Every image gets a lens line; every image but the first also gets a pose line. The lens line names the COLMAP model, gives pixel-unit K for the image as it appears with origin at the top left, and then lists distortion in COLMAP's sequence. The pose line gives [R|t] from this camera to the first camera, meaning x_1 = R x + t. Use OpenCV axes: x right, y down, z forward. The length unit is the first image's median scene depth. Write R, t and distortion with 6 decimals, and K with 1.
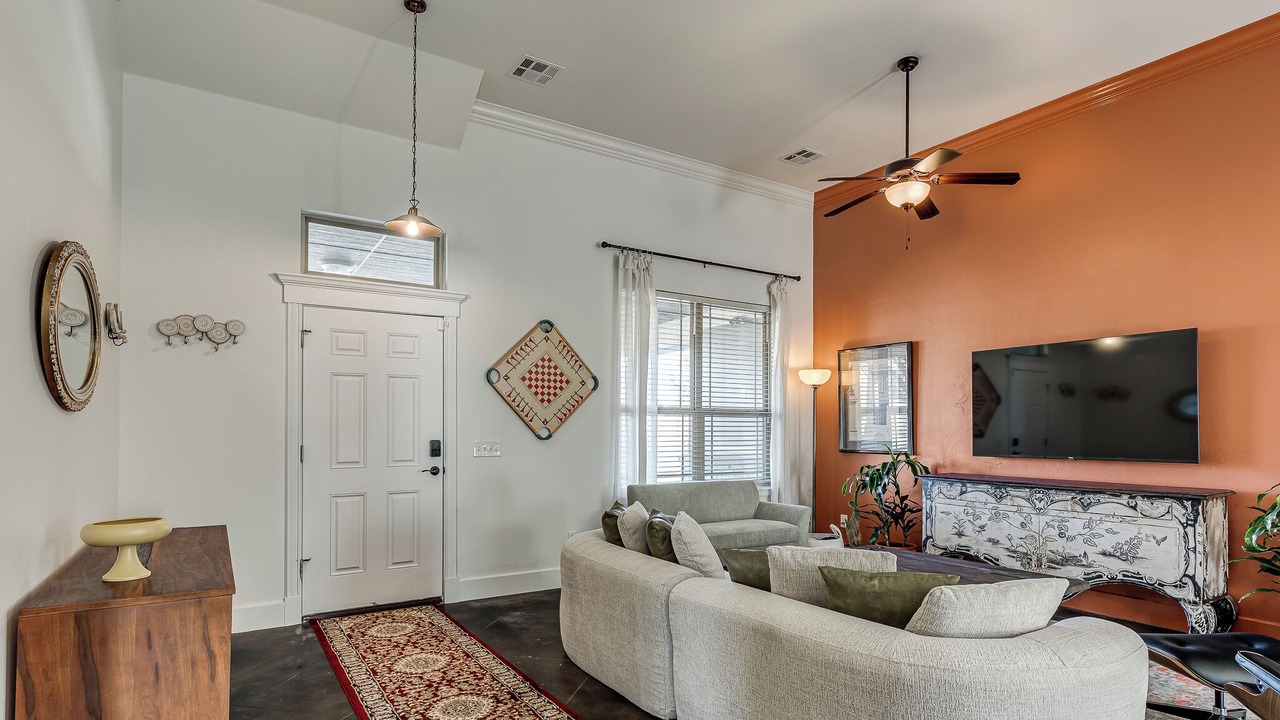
lens RADIAL K [[660.2, 0, 645.3], [0, 660.2, 391.7], [0, 0, 1]] dist [0.014788, -0.001207]
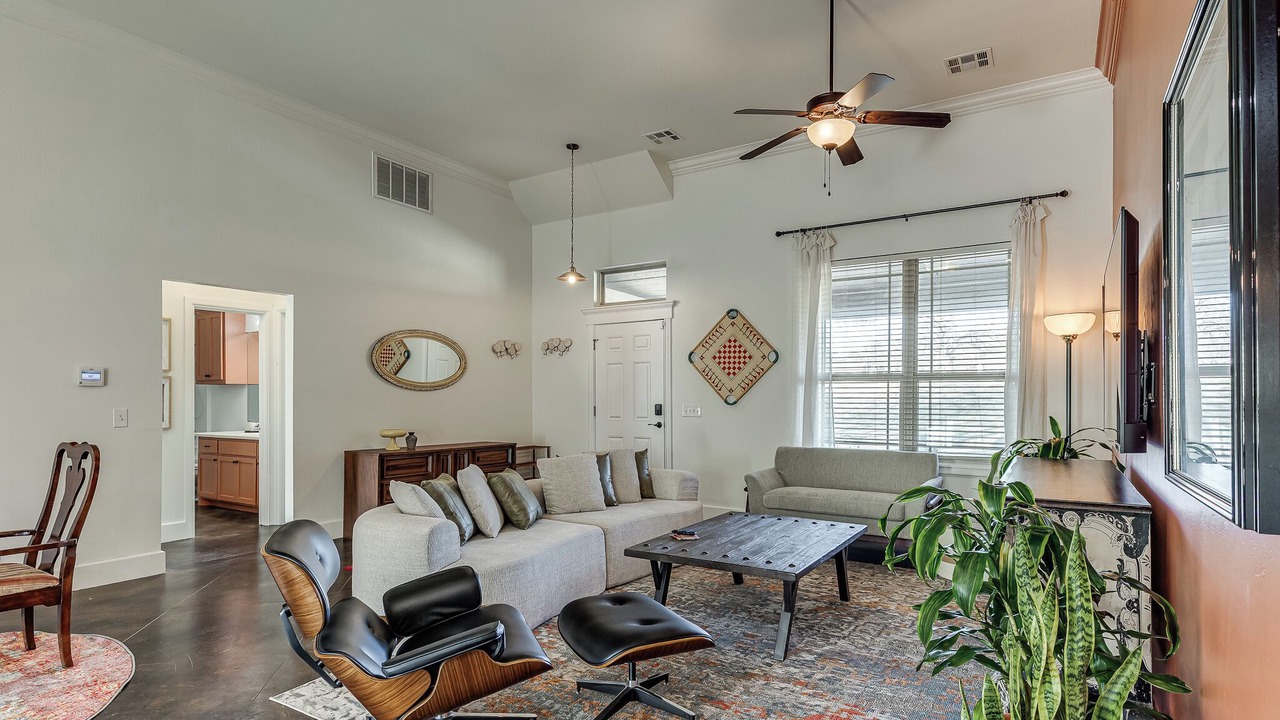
lens RADIAL K [[660.2, 0, 645.3], [0, 660.2, 391.7], [0, 0, 1]] dist [0.014788, -0.001207]
pose [[0.434231, -0.010794, -0.900737, 0.901382], [0.051402, 0.998596, 0.012813, 0.023152], [0.899334, -0.051863, 0.434177, 0.305898]]
